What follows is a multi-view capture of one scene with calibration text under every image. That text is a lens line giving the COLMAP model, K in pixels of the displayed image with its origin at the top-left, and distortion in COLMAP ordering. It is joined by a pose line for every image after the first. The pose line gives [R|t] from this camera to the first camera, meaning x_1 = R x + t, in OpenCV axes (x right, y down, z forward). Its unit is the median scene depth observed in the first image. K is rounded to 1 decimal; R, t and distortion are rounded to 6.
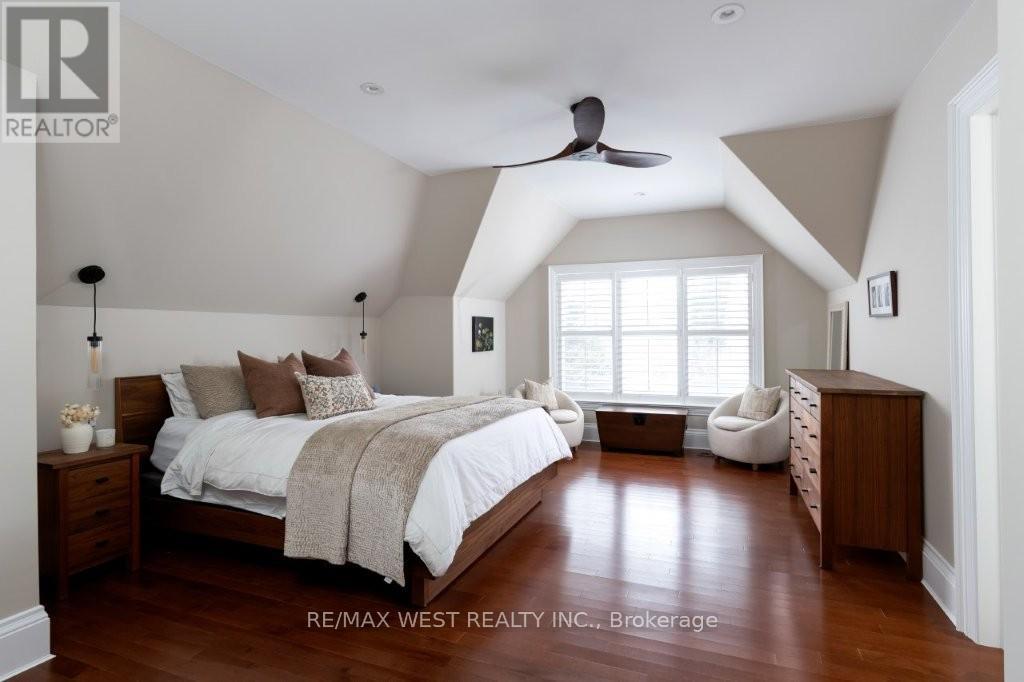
lens RADIAL K [[526.9, 0, 512.0], [0, 526.9, 341.0], [0, 0, 1]] dist [-0.000235, -0.000069]
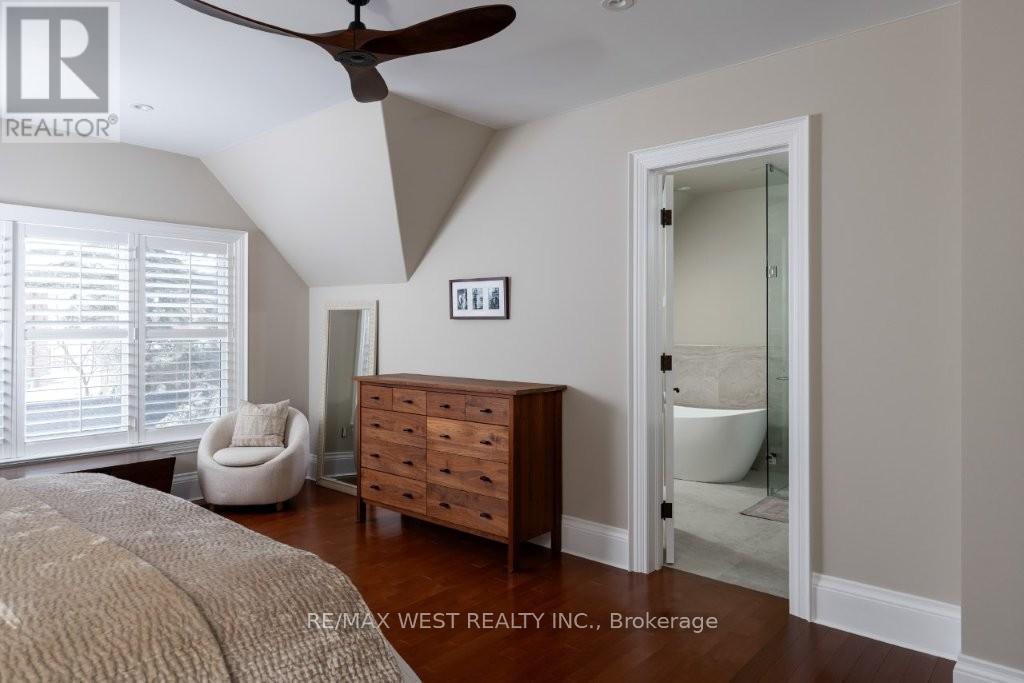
lens RADIAL K [[655.1, 0, 512.0], [0, 655.1, 341.5], [0, 0, 1]] dist [0.000380, 0.000184]
pose [[0.330367, 0.001820, 0.943851, -0.338497], [0.007729, 0.999959, -0.004633, 0.002983], [-0.943821, 0.008826, 0.330340, 0.354193]]
